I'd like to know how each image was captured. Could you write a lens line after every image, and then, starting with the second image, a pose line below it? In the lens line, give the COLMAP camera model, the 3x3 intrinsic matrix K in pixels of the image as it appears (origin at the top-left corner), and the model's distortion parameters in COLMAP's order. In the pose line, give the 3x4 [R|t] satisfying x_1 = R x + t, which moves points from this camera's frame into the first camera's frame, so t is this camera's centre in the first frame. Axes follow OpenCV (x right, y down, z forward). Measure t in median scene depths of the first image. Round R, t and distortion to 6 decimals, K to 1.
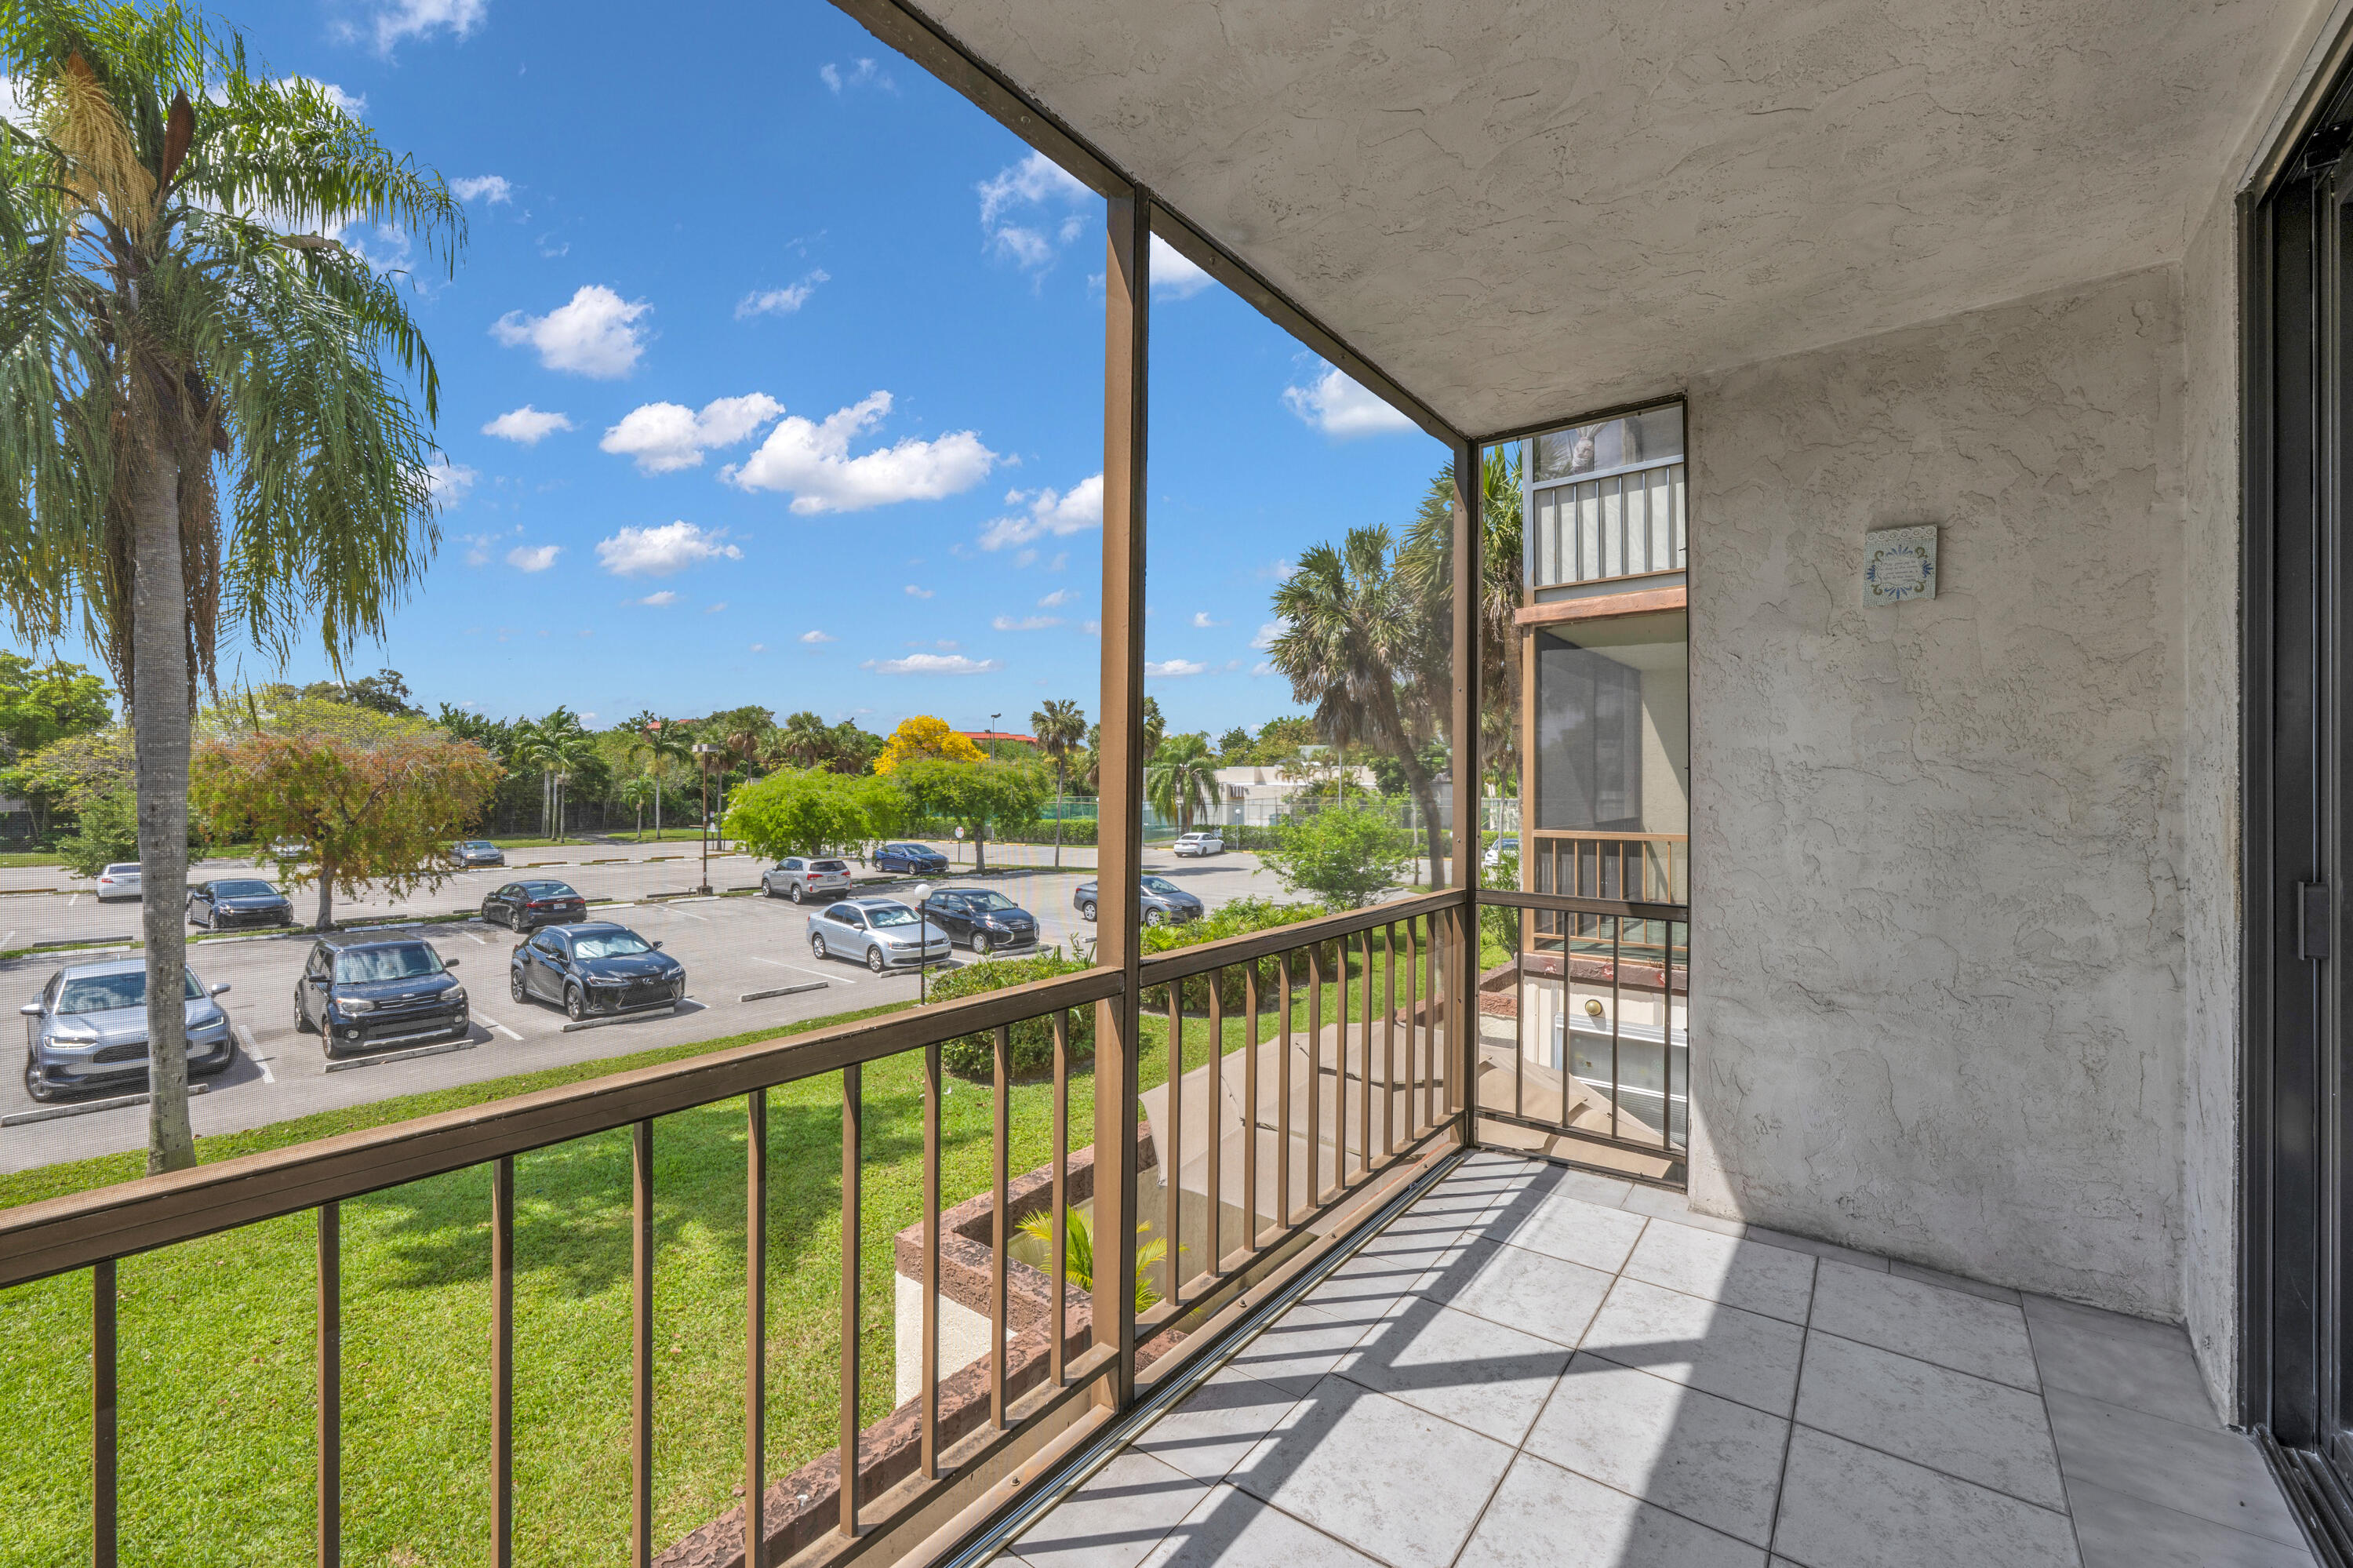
lens RADIAL K [[954.6, 0, 1166.1], [0, 954.6, 784.2], [0, 0, 1]] dist [-0.002742, -0.000290]
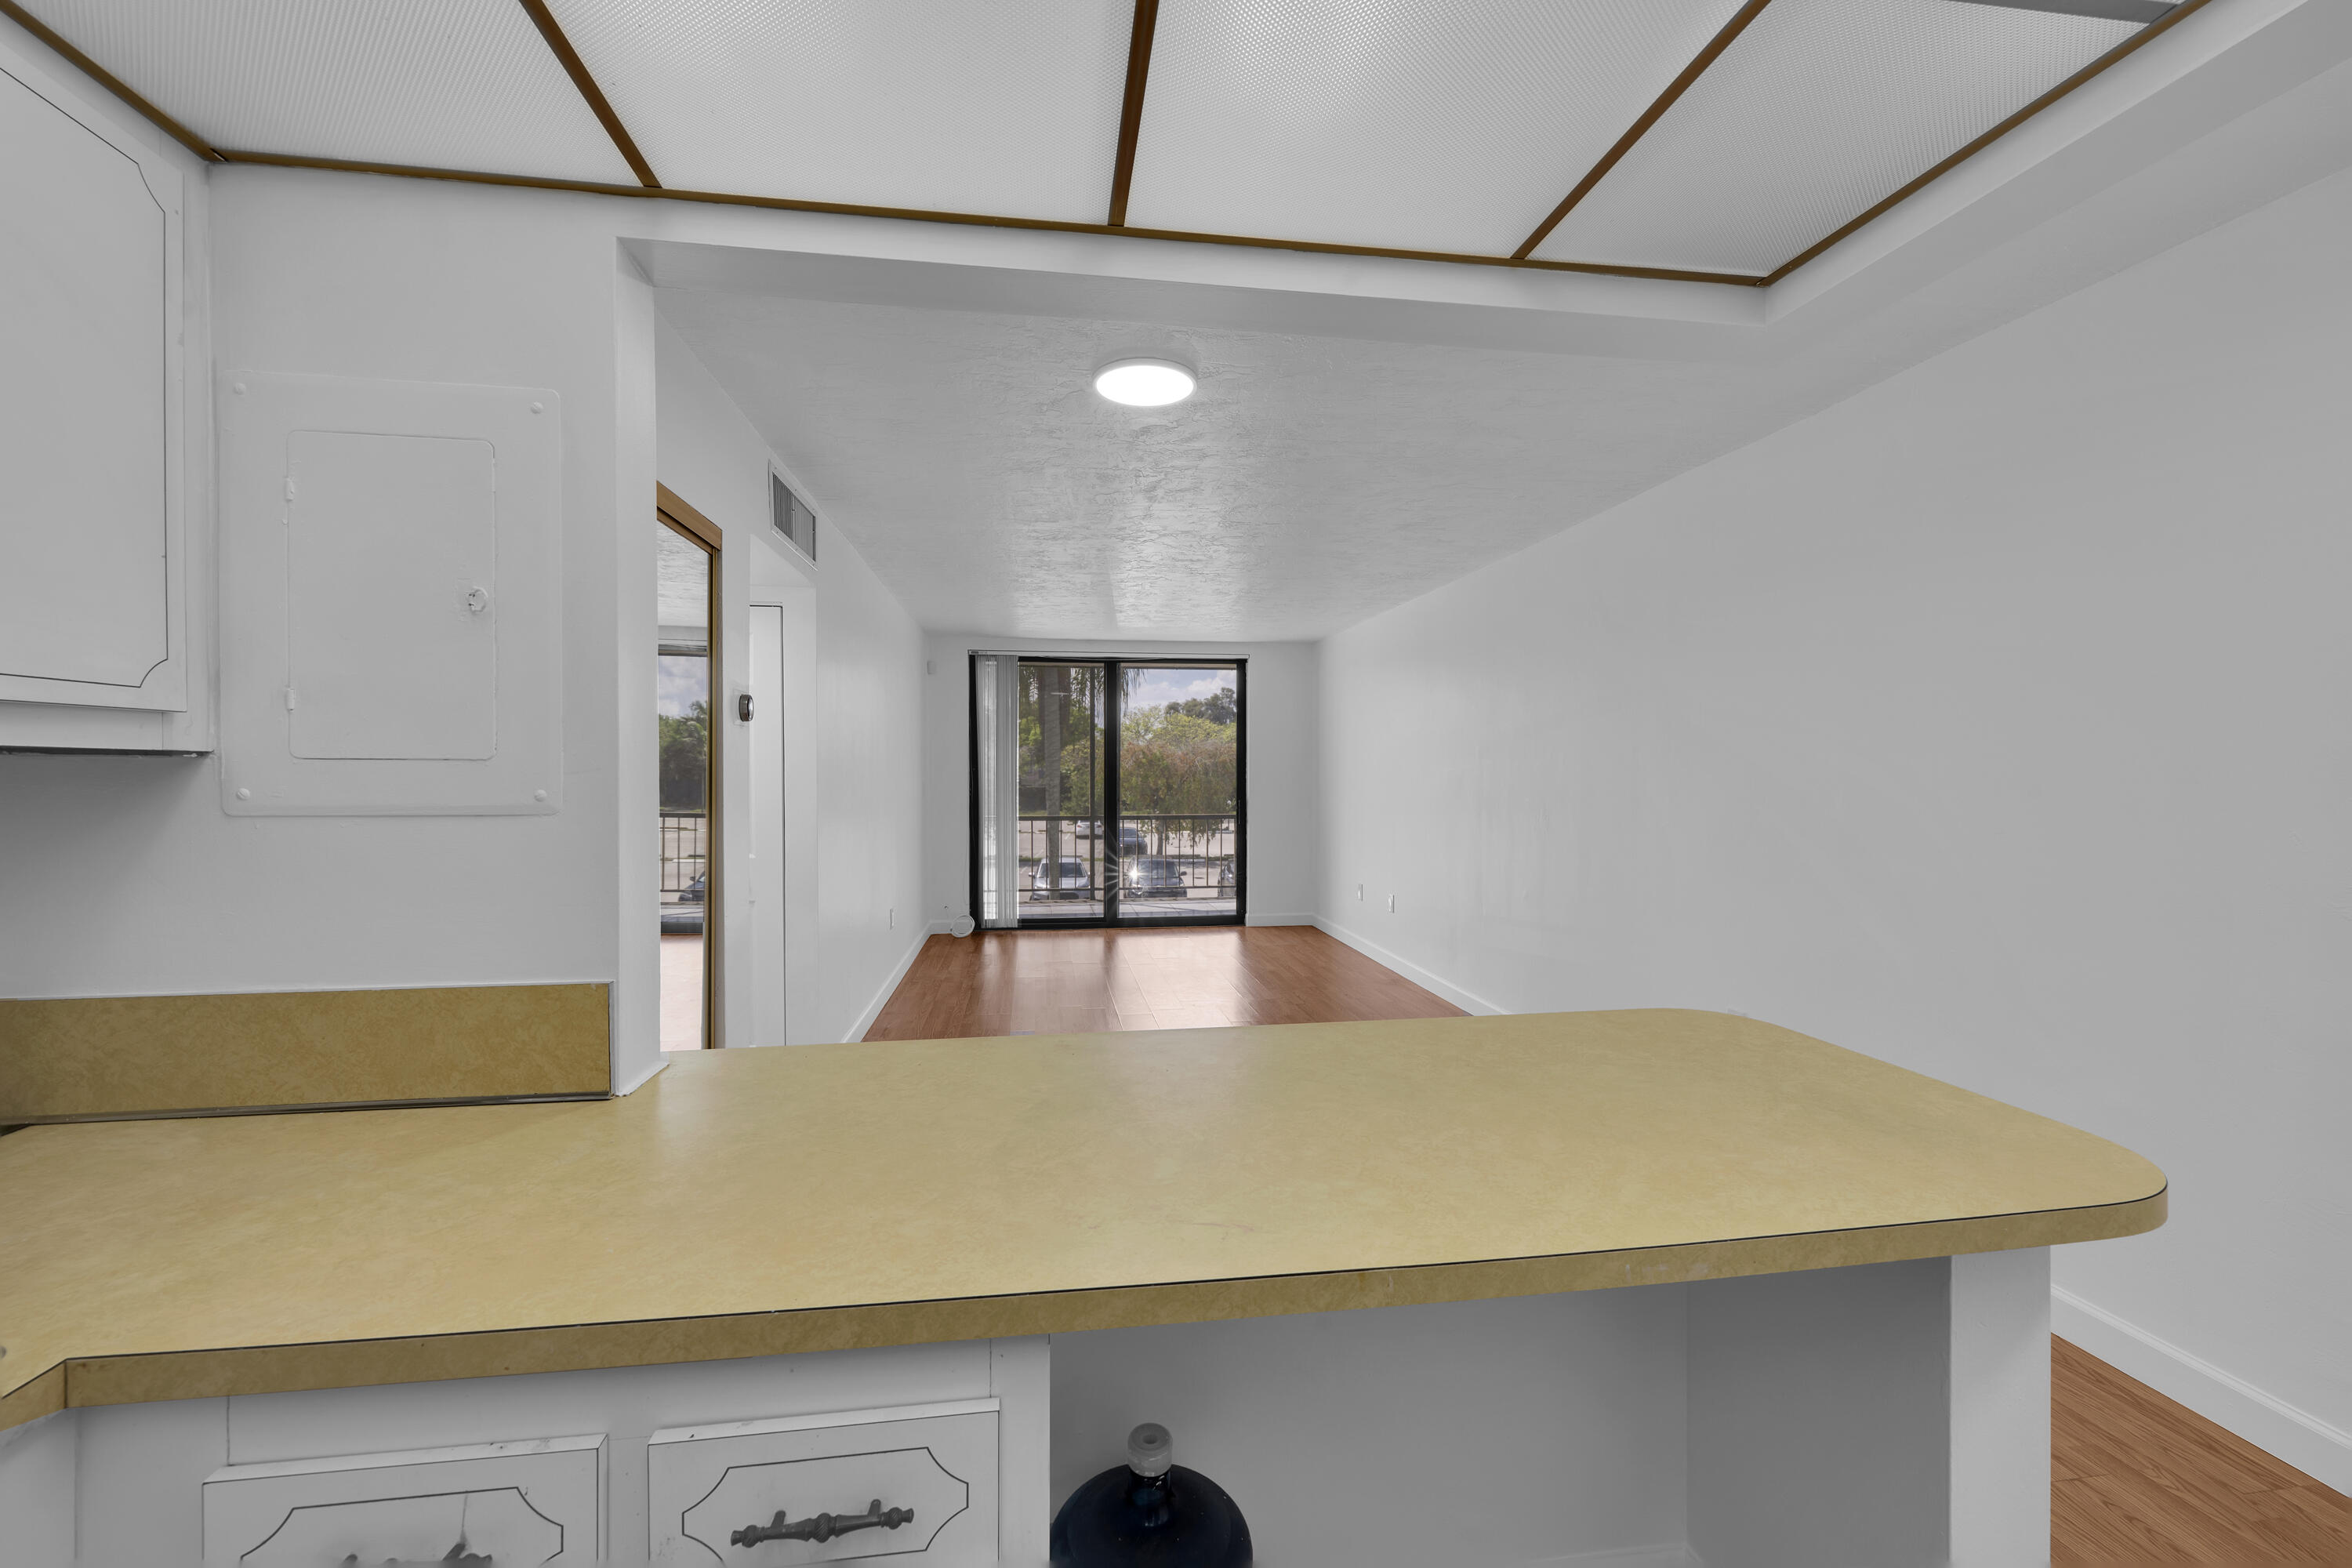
lens RADIAL K [[920.2, 0, 1170.1], [0, 920.2, 775.4], [0, 0, 1]] dist [0.001098, 0.000630]
pose [[0.723011, 0.001120, -0.690835, 0.227672], [0.003255, 0.999982, 0.005028, -0.002478], [0.690828, -0.005884, 0.722995, -0.144422]]
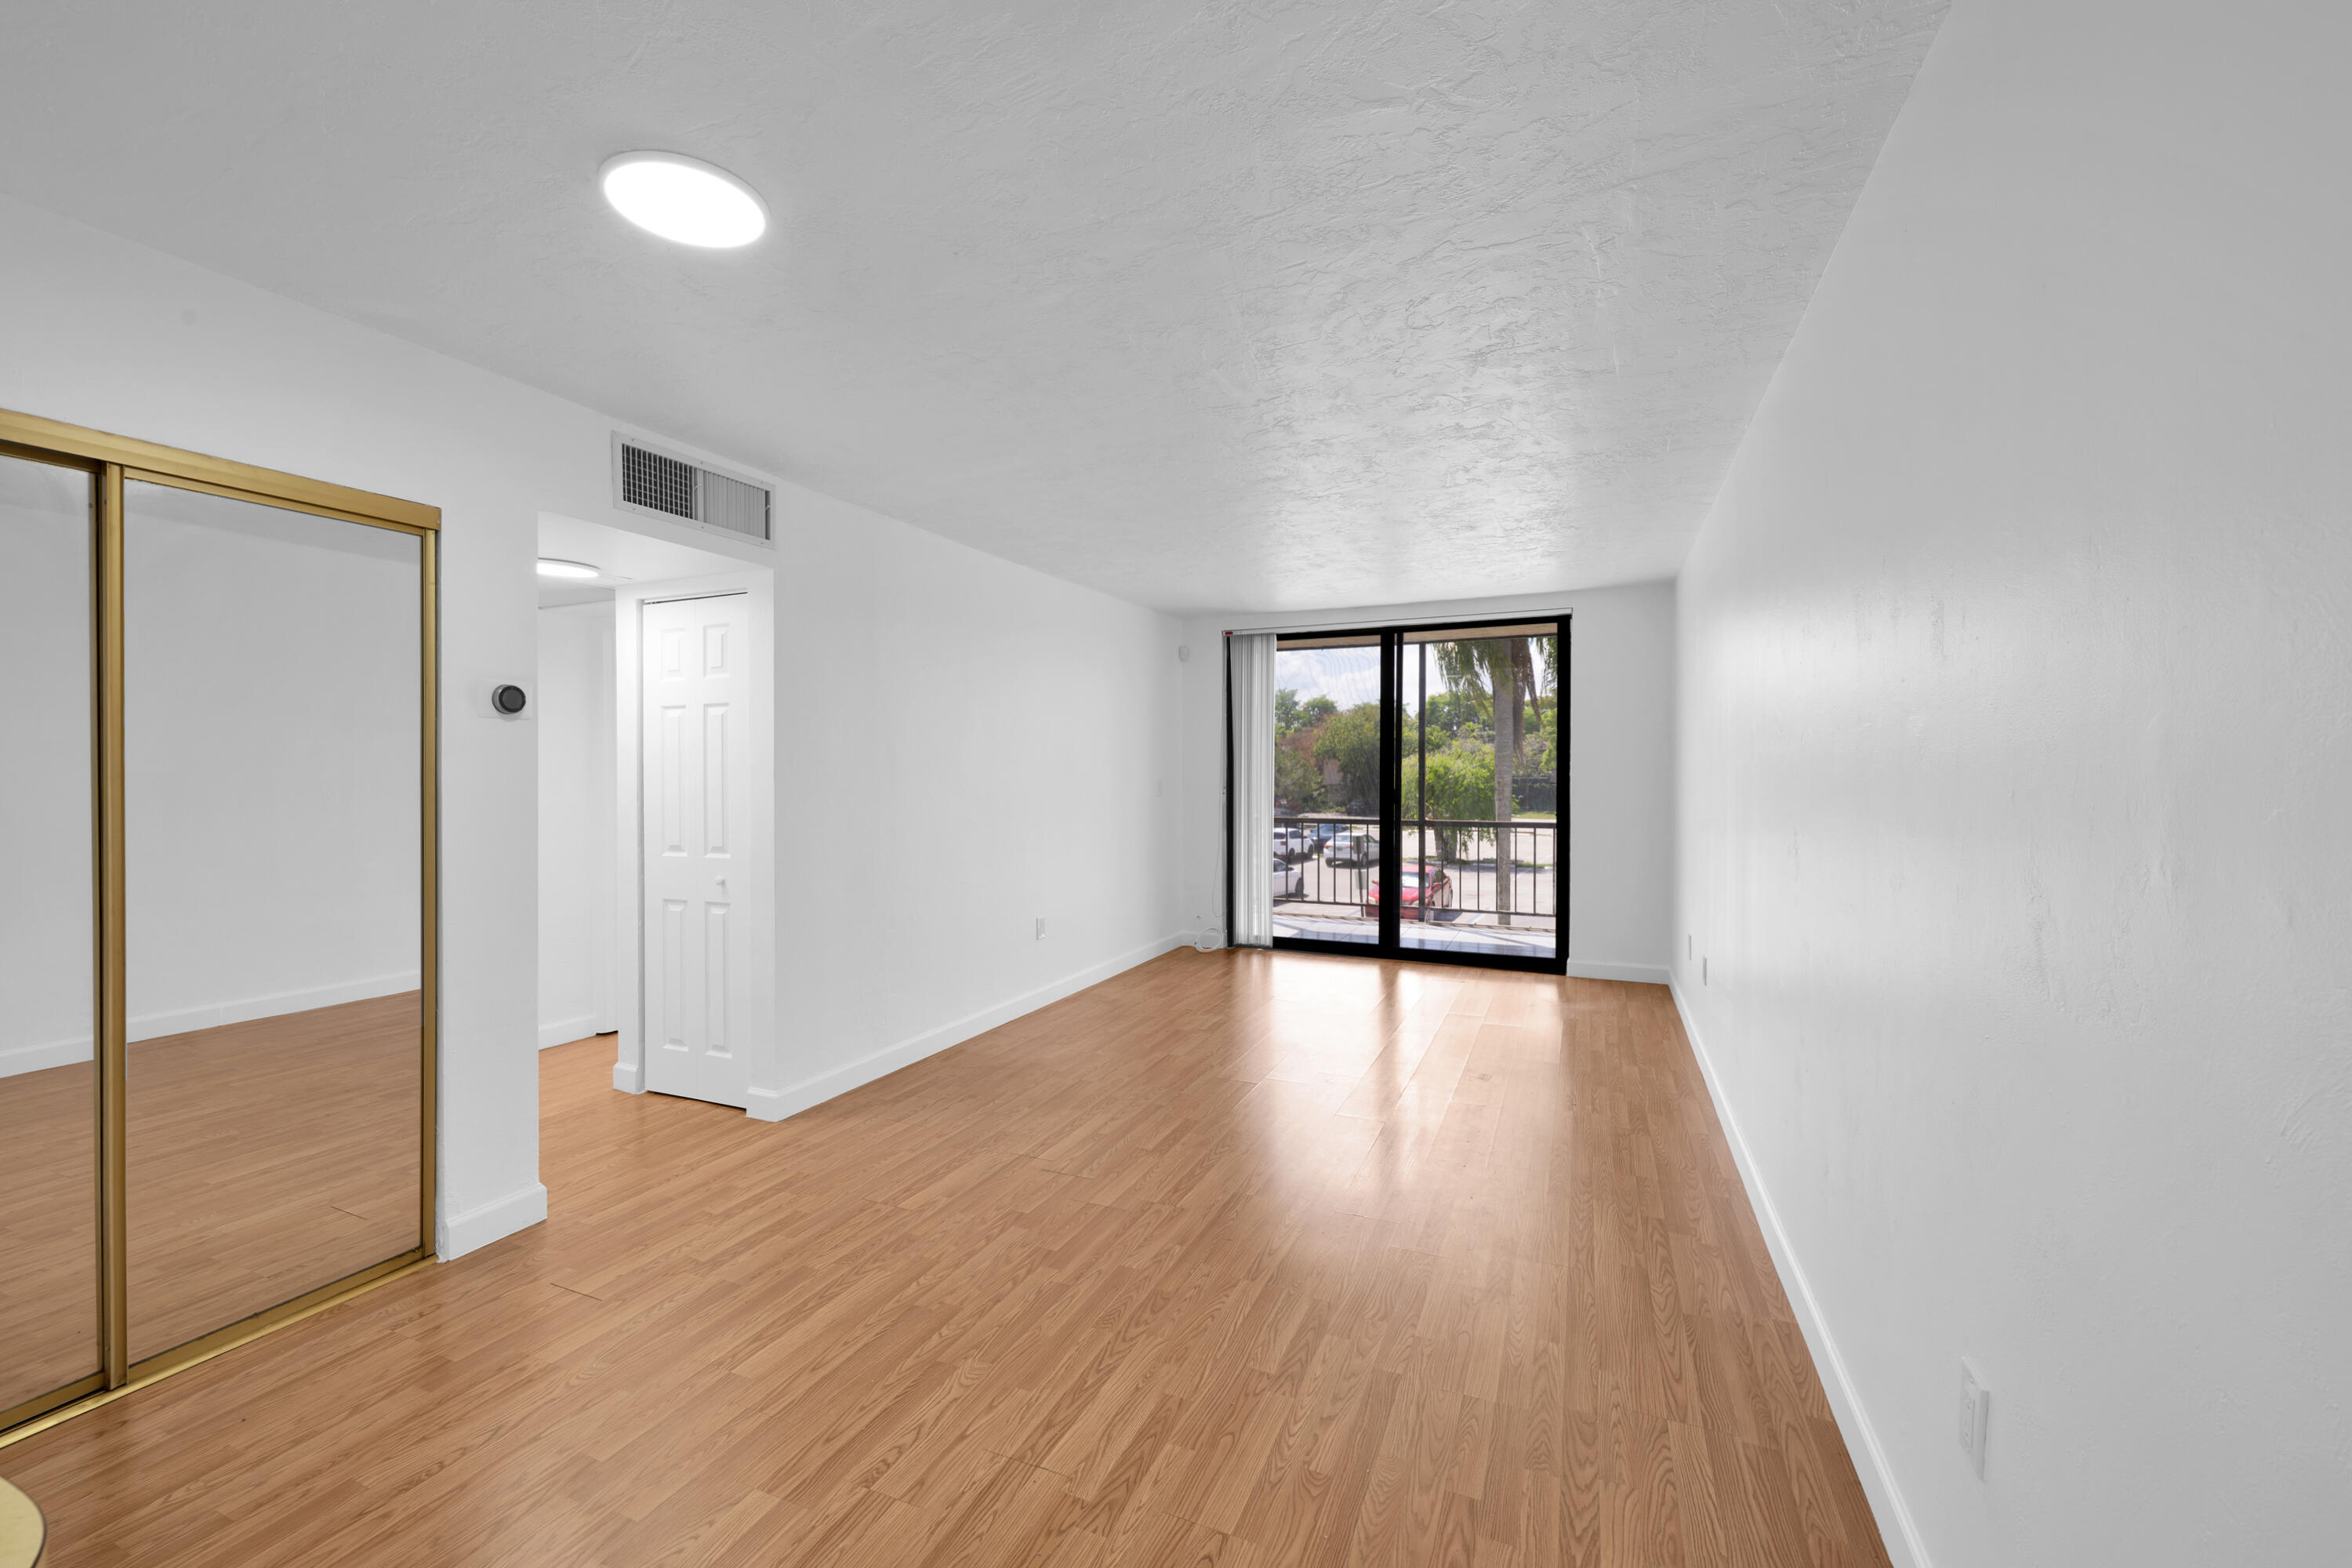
lens RADIAL K [[920.2, 0, 1172.3], [0, 920.2, 788.5], [0, 0, 1]] dist [0.001098, 0.000630]
pose [[0.245222, 0.017428, -0.969310, 0.229480], [0.006751, 0.999783, 0.019684, -0.001839], [0.969444, -0.011371, 0.245051, -0.072775]]
